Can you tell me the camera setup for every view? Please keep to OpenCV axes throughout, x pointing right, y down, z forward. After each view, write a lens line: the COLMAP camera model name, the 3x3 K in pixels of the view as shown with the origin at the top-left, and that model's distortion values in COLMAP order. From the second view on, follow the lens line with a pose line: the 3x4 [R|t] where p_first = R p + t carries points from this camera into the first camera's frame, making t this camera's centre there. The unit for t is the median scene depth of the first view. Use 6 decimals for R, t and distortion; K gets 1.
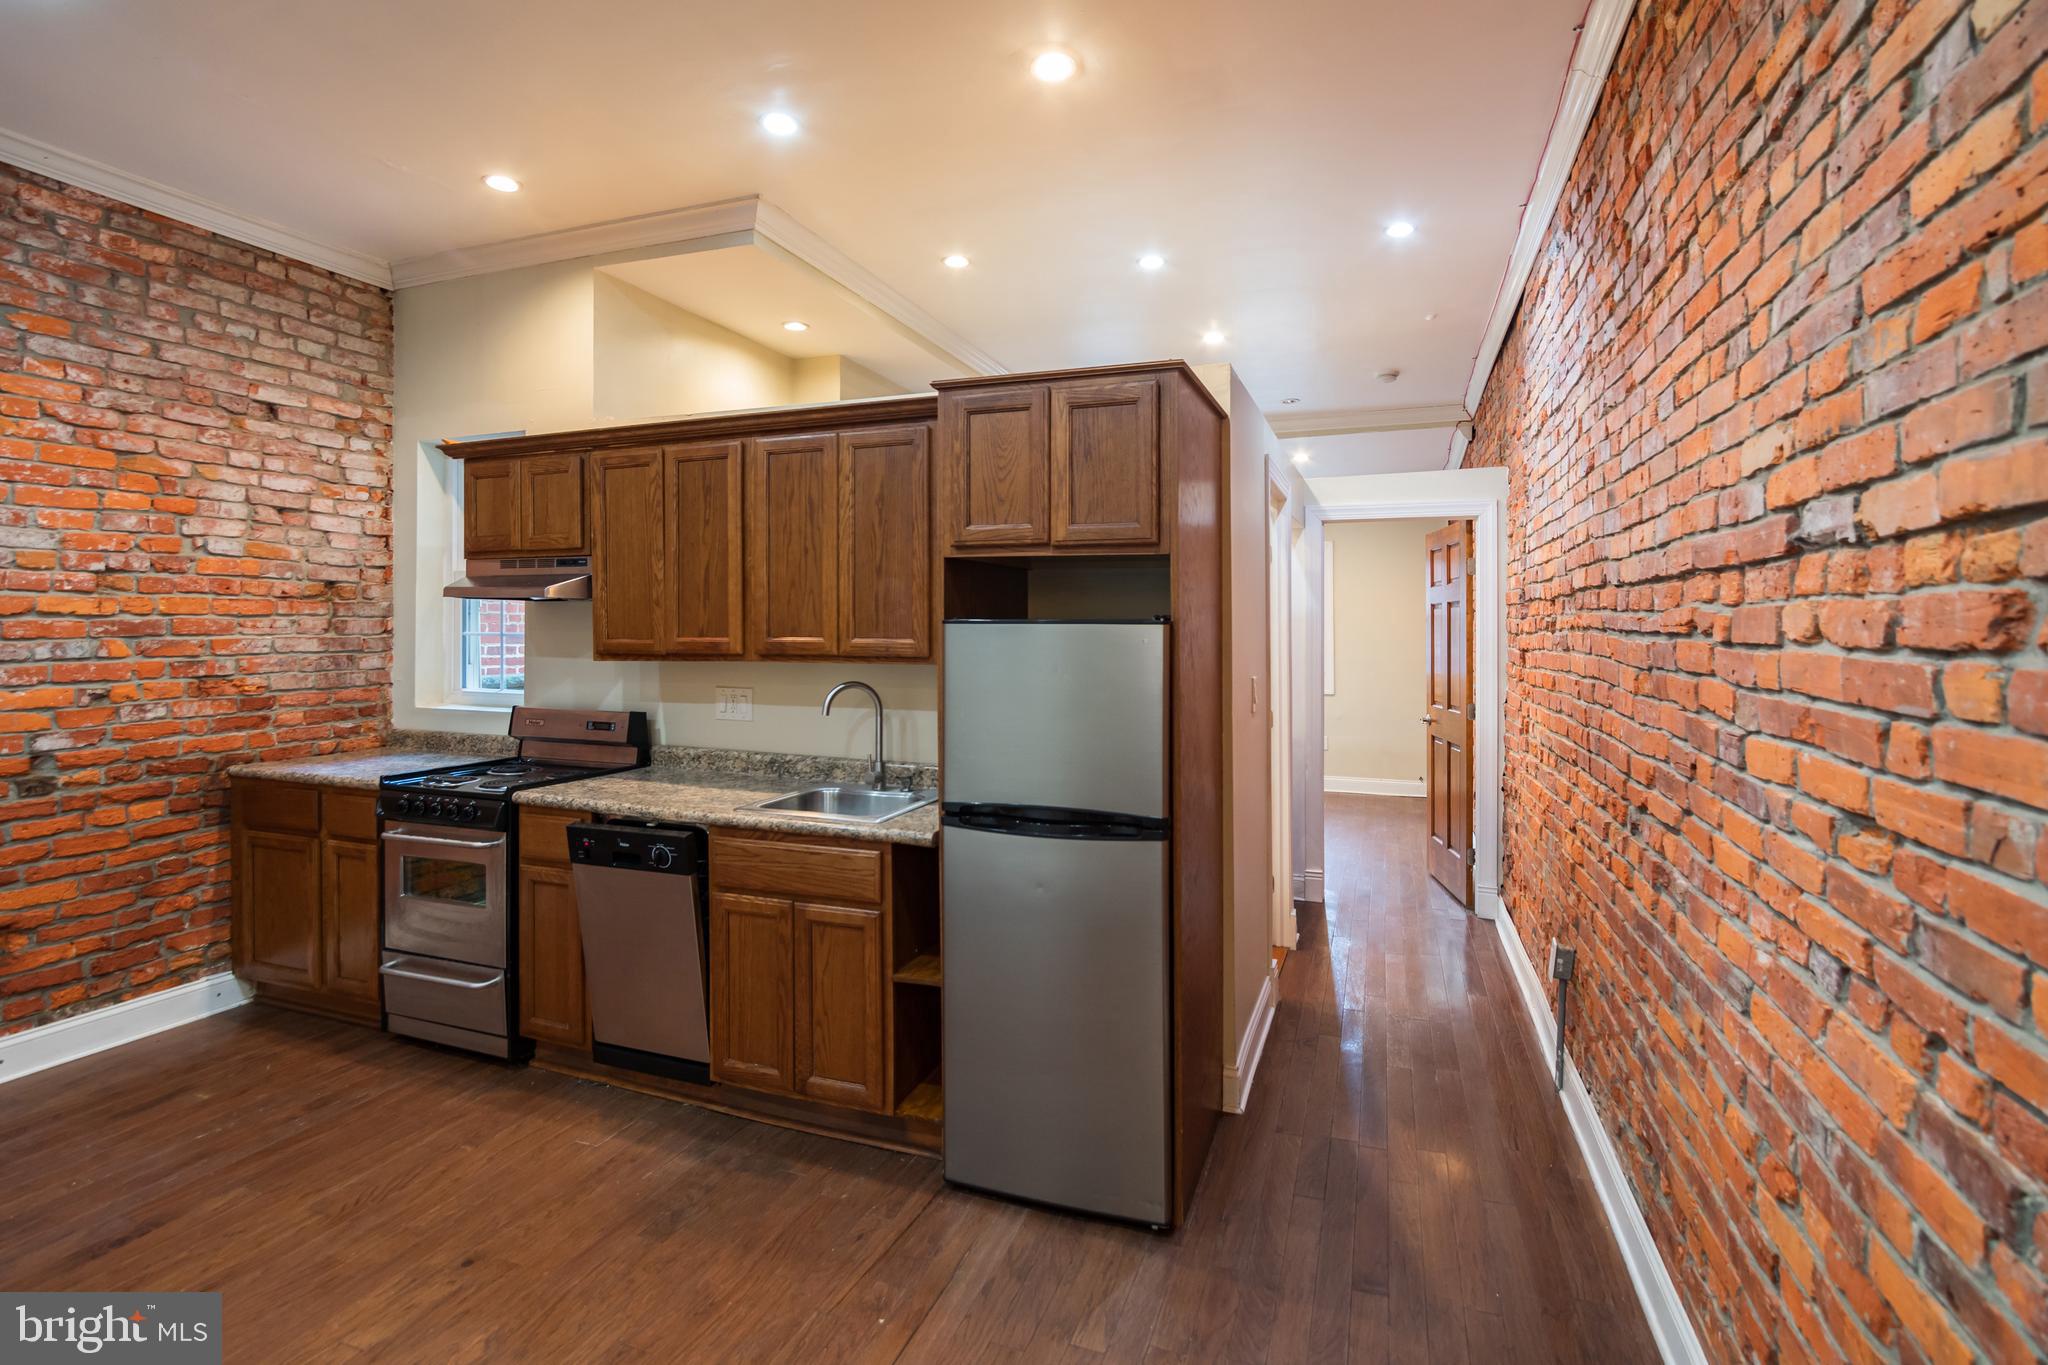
lens RADIAL K [[930.5, 0, 1045.8], [0, 930.5, 628.2], [0, 0, 1]] dist [-0.008437, 0.002432]
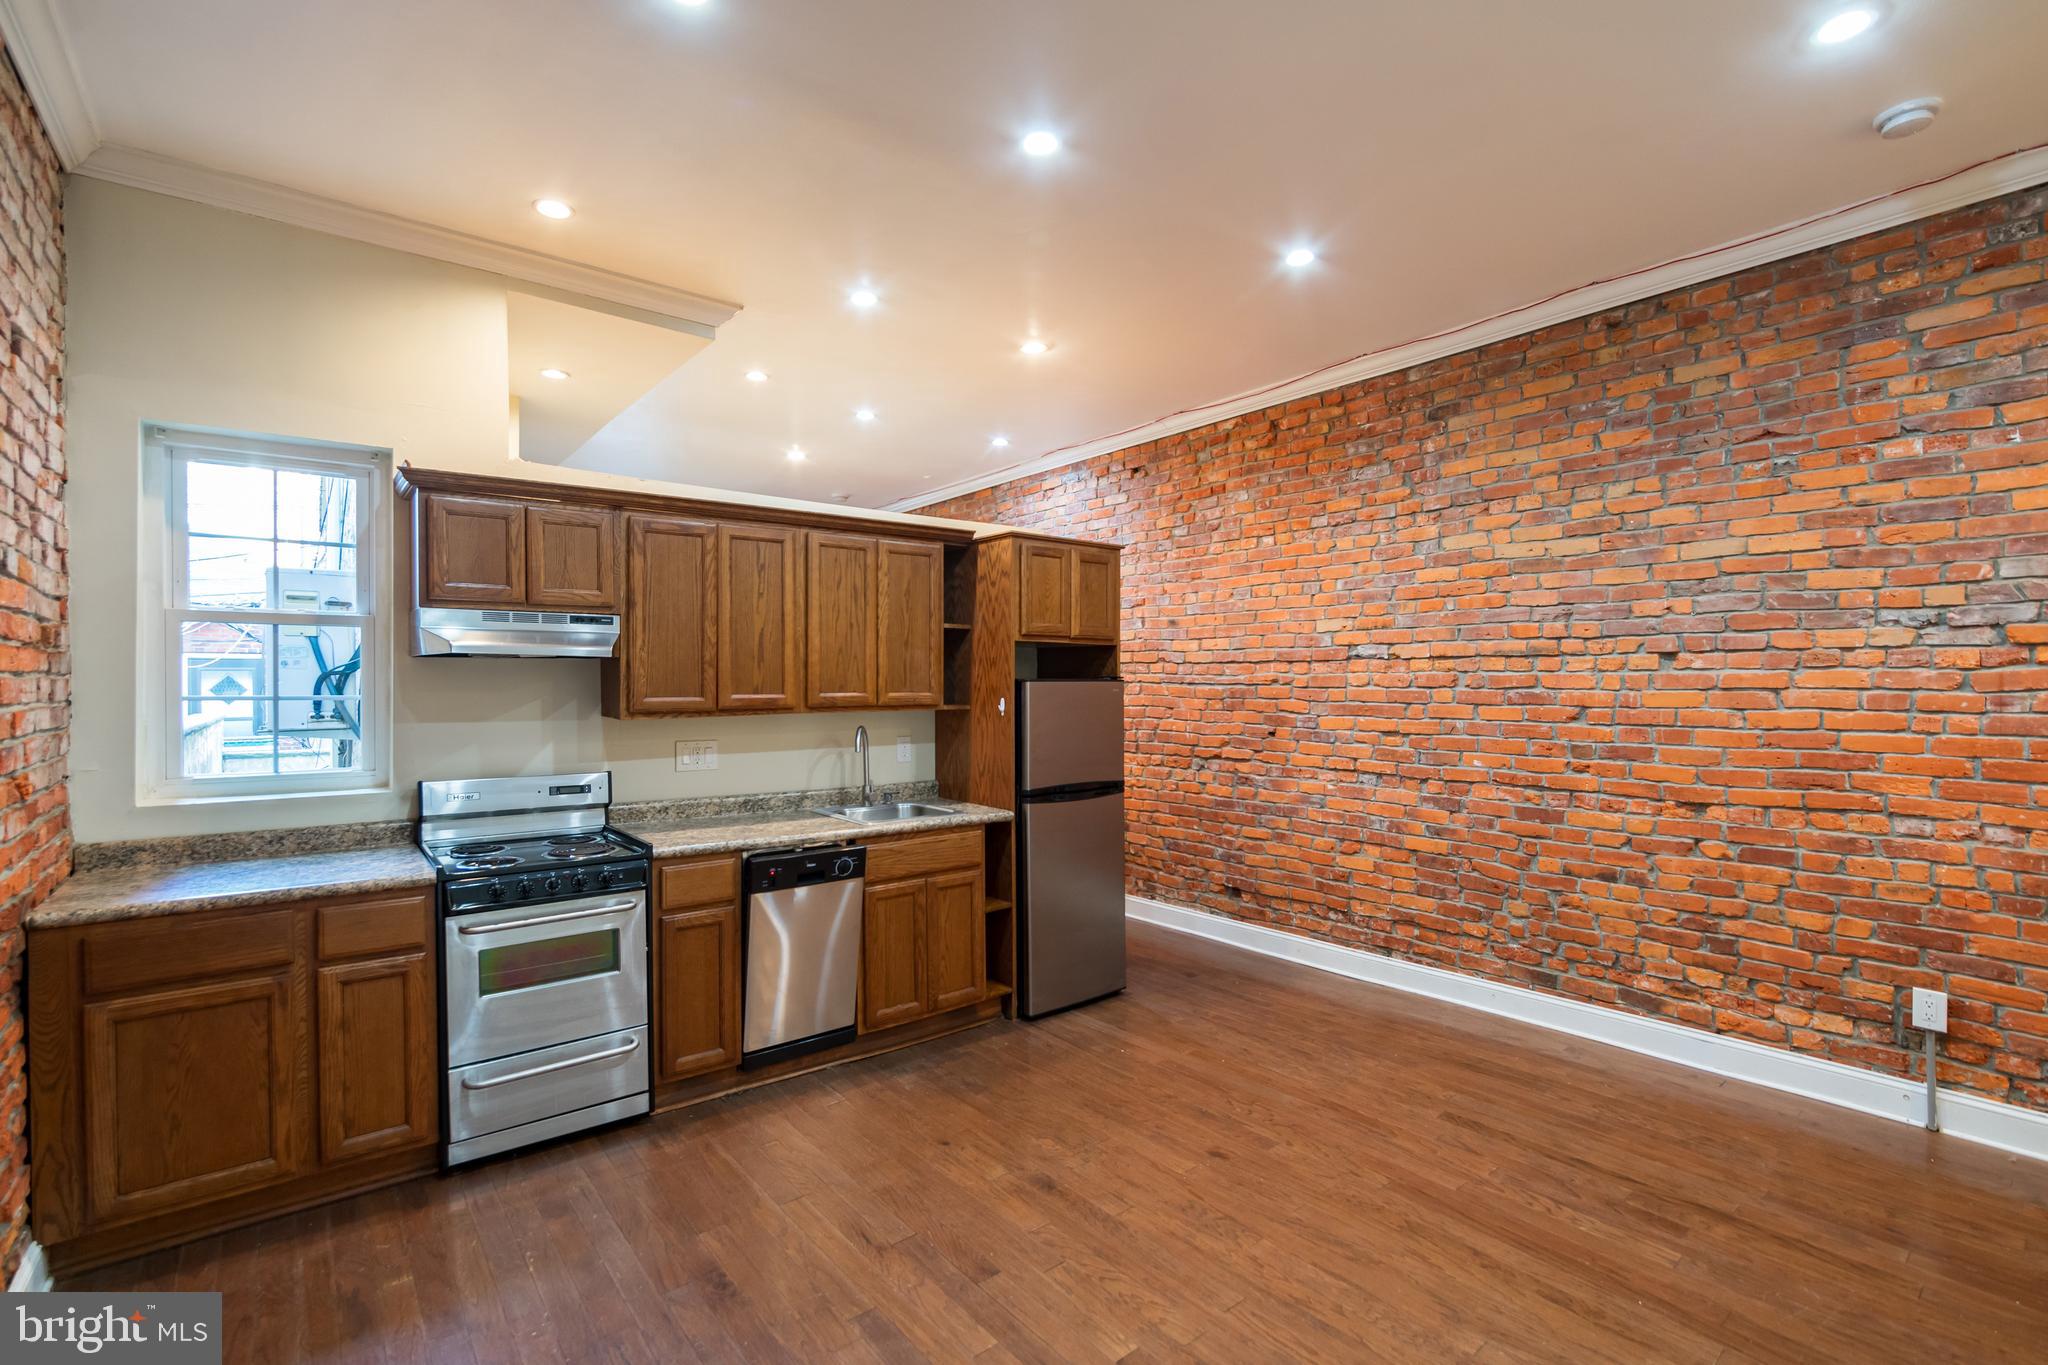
lens RADIAL K [[930.5, 0, 1050.8], [0, 930.5, 693.0], [0, 0, 1]] dist [-0.008437, 0.002432]
pose [[0.492177, -0.015318, 0.870360, -1.245964], [0.005050, 0.999879, 0.014742, -0.006474], [-0.870480, -0.002860, 0.492195, 0.120636]]
